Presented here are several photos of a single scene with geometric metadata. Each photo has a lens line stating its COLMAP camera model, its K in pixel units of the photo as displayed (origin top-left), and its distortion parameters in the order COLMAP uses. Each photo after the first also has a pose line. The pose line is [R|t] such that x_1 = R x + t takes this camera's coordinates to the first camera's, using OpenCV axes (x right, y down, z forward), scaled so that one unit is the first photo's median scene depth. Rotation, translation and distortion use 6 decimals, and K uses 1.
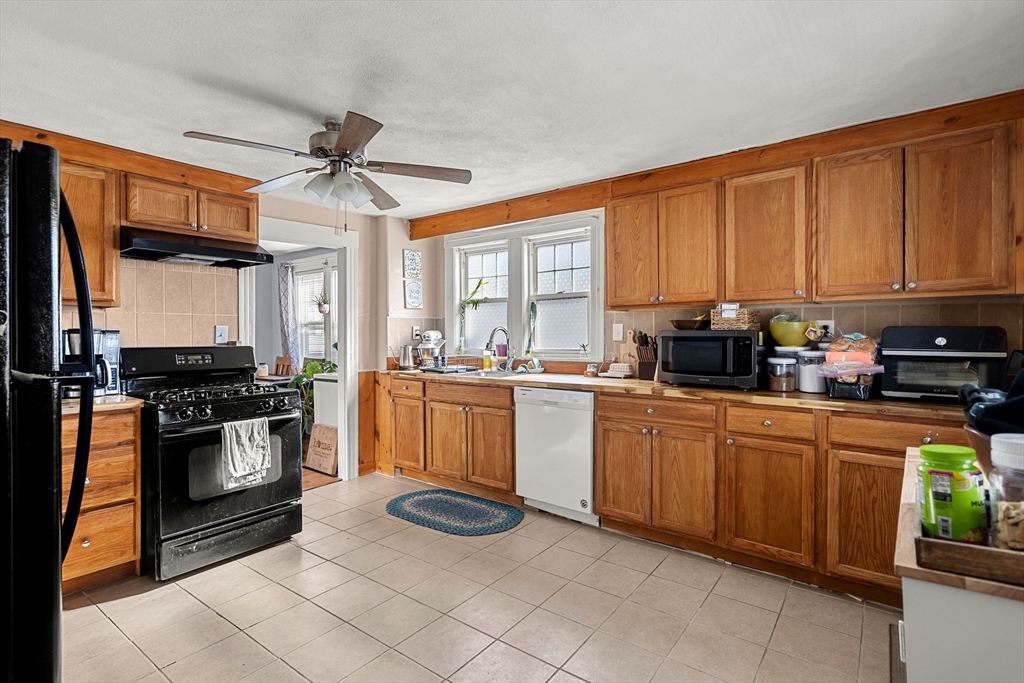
lens RADIAL K [[486.9, 0, 507.5], [0, 486.9, 336.9], [0, 0, 1]] dist [0.011858, 0.000182]
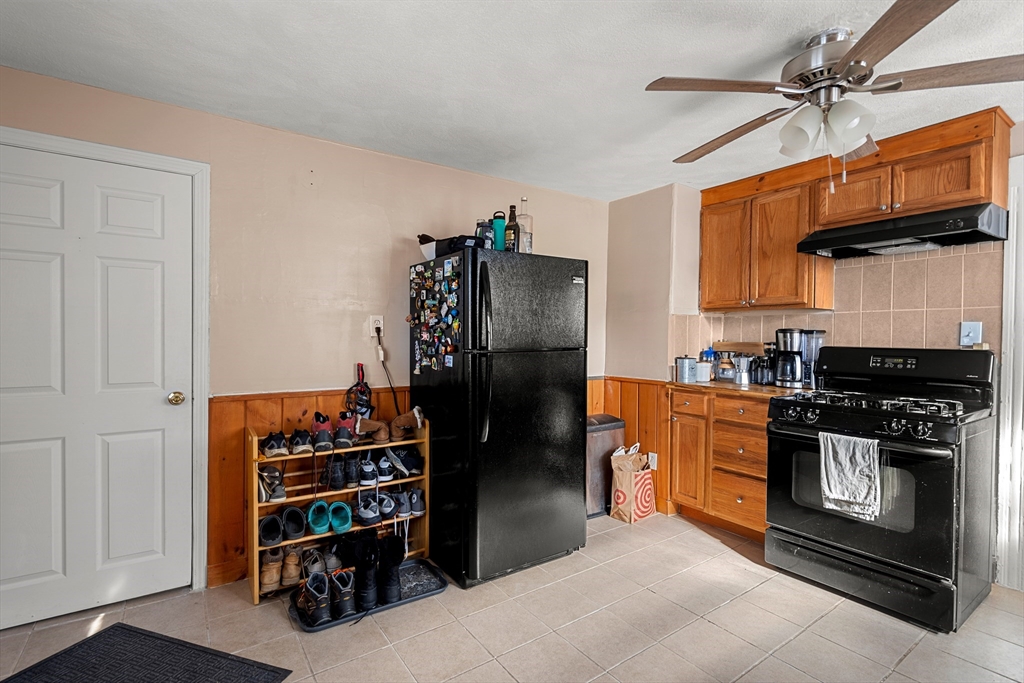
lens RADIAL K [[486.9, 0, 507.5], [0, 486.9, 336.9], [0, 0, 1]] dist [0.011858, 0.000182]
pose [[-0.292029, 0.006566, -0.956387, 0.416525], [-0.005762, 0.999946, 0.008625, -0.002883], [0.956392, 0.008029, -0.291976, 0.660227]]
